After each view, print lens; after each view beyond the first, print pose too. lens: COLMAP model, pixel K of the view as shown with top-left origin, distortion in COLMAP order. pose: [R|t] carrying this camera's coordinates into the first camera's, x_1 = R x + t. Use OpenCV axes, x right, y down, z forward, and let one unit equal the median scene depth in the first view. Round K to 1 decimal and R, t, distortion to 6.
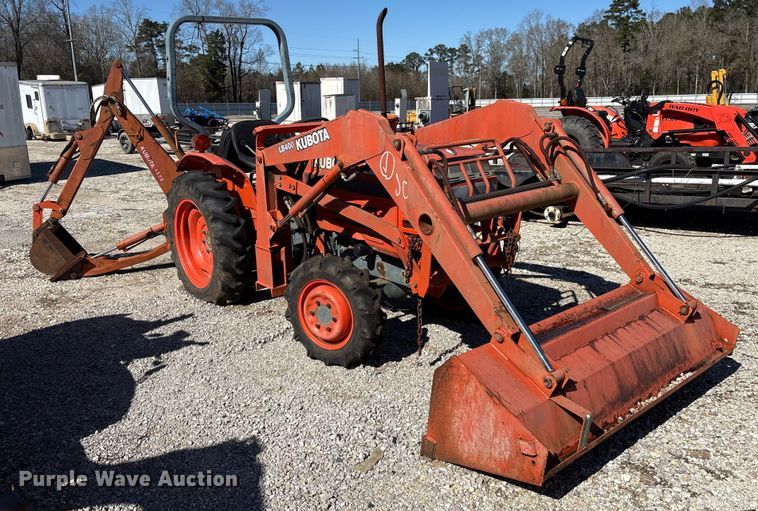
lens RADIAL K [[530.7, 0, 379.0], [0, 530.7, 255.5], [0, 0, 1]] dist [0.034152, -0.034448]
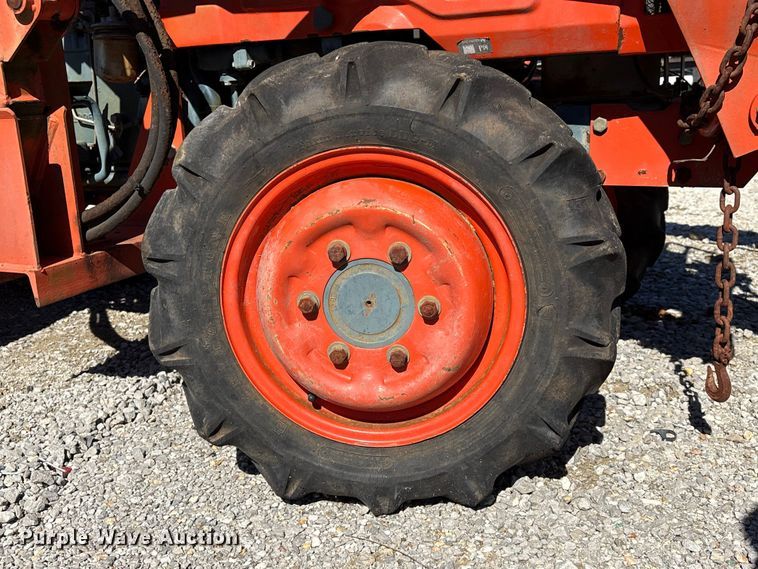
lens RADIAL K [[814.3, 0, 377.7], [0, 814.3, 272.8], [0, 0, 1]] dist [0.019440, -0.004177]
pose [[0.908243, -0.130954, 0.397424, -0.240532], [0.140242, 0.990101, 0.005747, 0.096634], [-0.394242, 0.050516, 0.917617, 0.674607]]
